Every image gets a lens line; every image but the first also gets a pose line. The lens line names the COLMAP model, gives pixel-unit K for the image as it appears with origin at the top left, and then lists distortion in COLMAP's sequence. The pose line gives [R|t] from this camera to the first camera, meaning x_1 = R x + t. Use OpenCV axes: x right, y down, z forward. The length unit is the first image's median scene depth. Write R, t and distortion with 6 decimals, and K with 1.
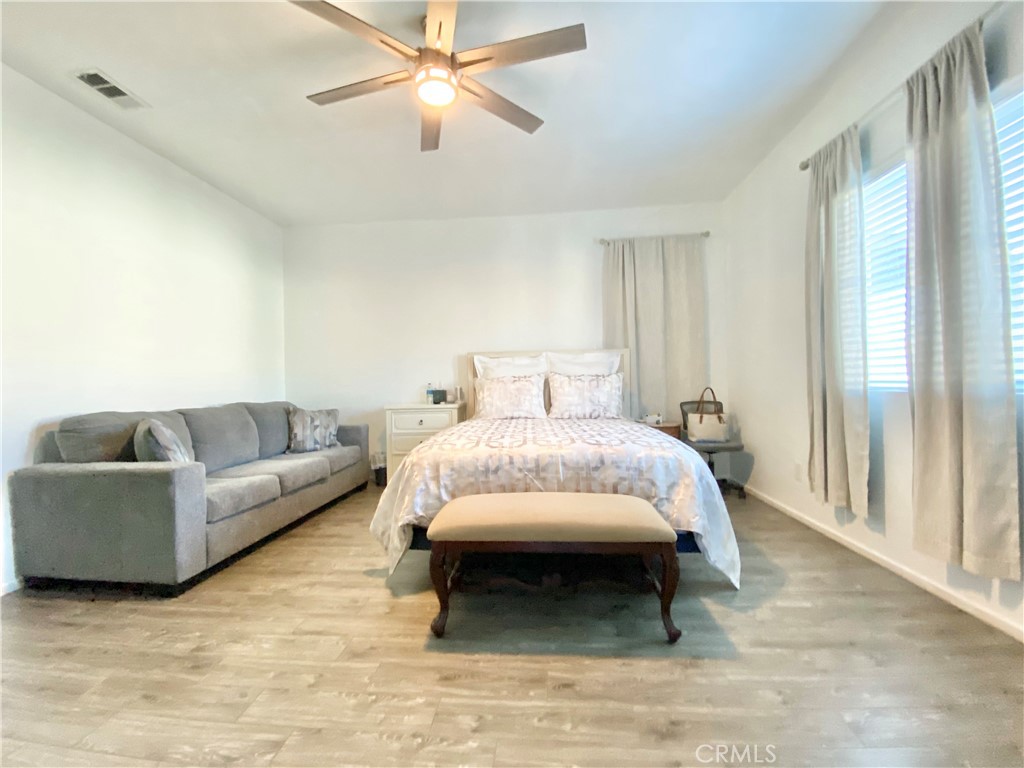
lens RADIAL K [[416.9, 0, 508.1], [0, 416.9, 382.2], [0, 0, 1]] dist [0.010771, -0.012512]
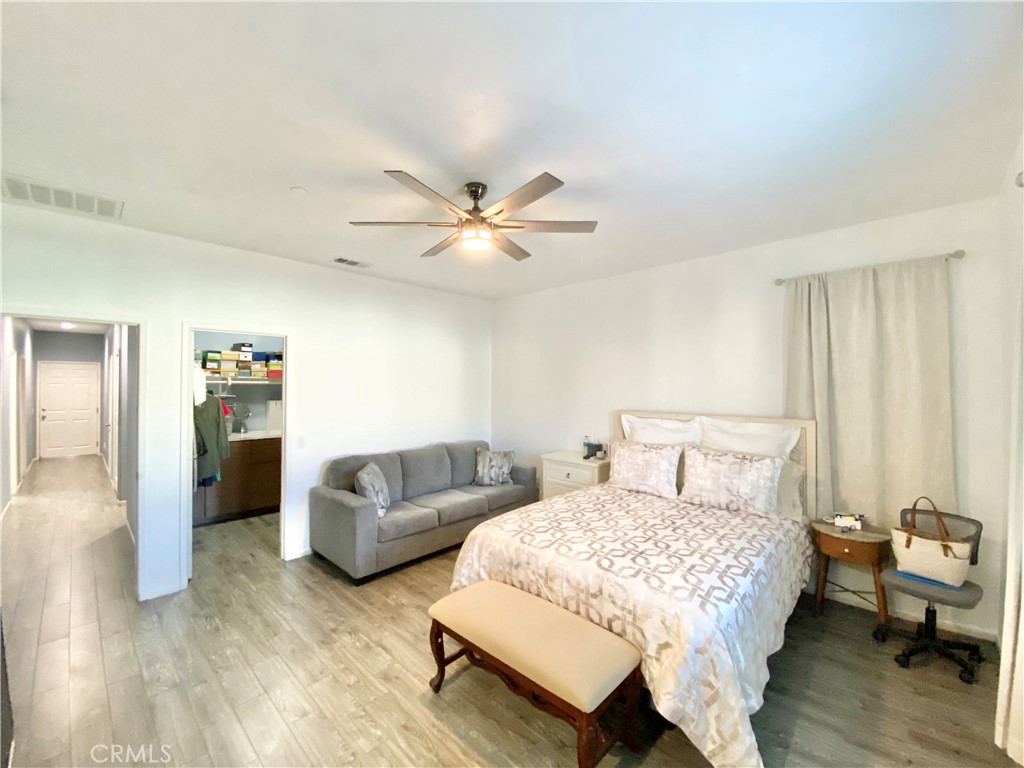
lens RADIAL K [[416.9, 0, 492.8], [0, 416.9, 379.1], [0, 0, 1]] dist [0.010771, -0.012512]
pose [[0.769076, 0.008759, -0.639098, 0.368234], [-0.011935, 0.999929, -0.000658, -0.168864], [0.639046, 0.008134, 0.769125, 0.050882]]
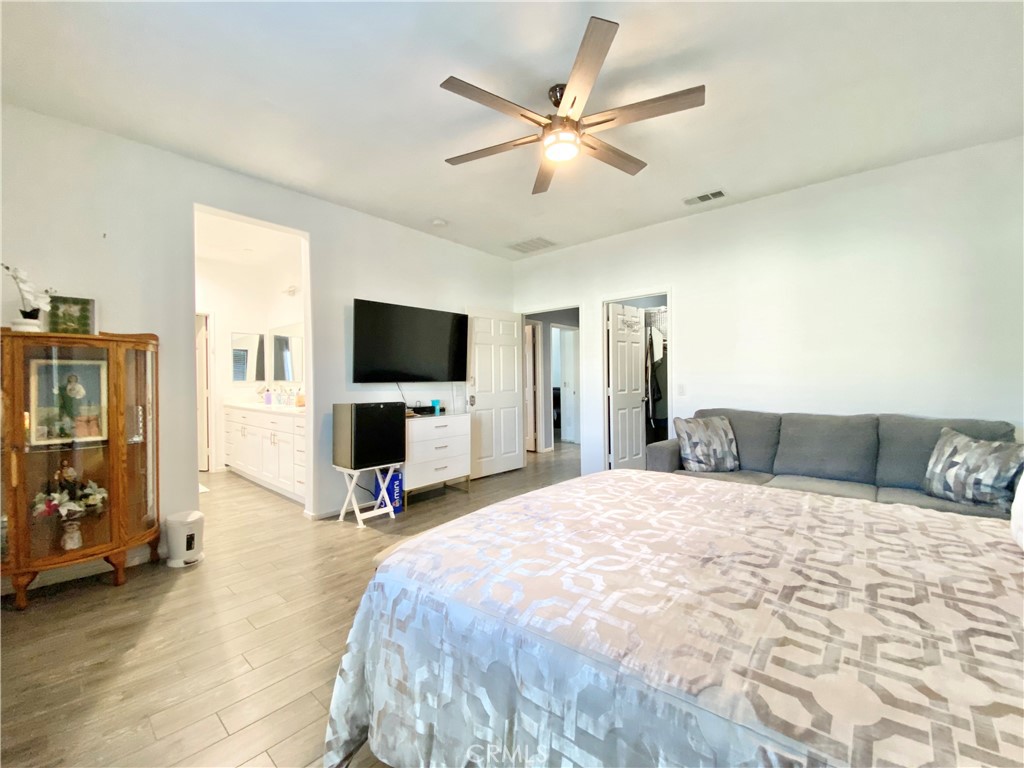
lens RADIAL K [[416.9, 0, 507.3], [0, 416.9, 382.2], [0, 0, 1]] dist [0.010771, -0.012512]
pose [[-0.610859, 0.030878, -0.791137, 0.497768], [0.020130, 0.999522, 0.023469, -0.050496], [0.791483, -0.001589, -0.611189, 0.945044]]
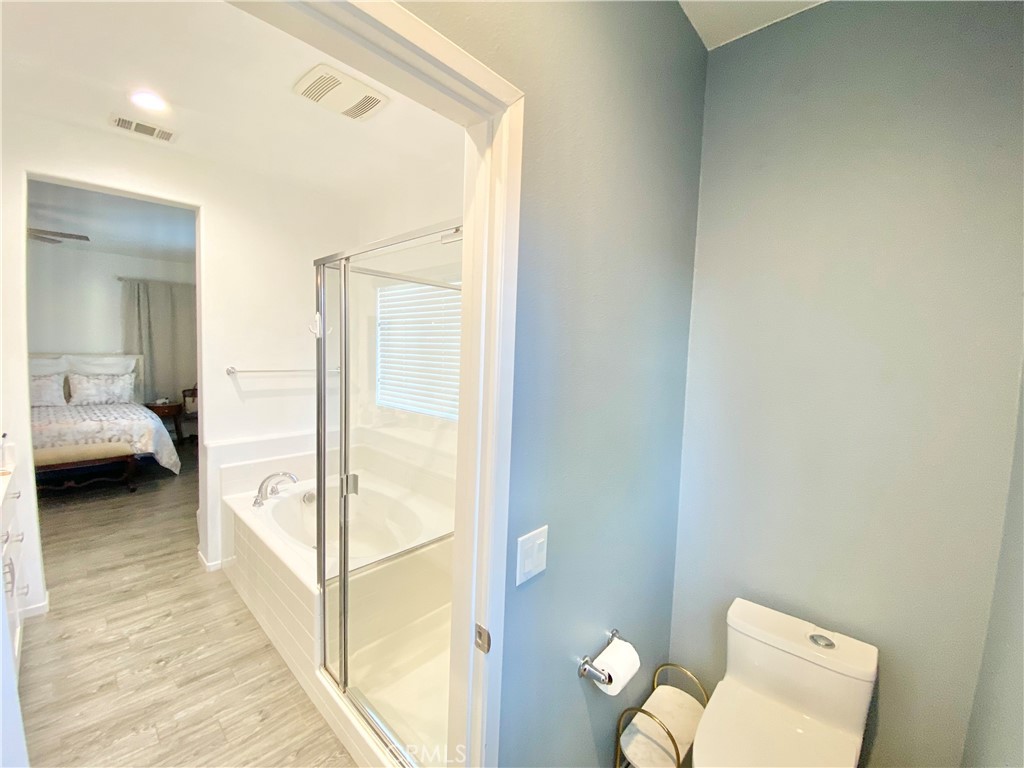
lens RADIAL K [[416.9, 0, 502.7], [0, 416.9, 381.0], [0, 0, 1]] dist [0.010771, -0.012512]
pose [[0.625692, -0.017240, 0.779880, -0.085769], [-0.047732, 0.997036, 0.060336, -0.159717], [-0.778609, -0.074977, 0.623014, -1.089142]]
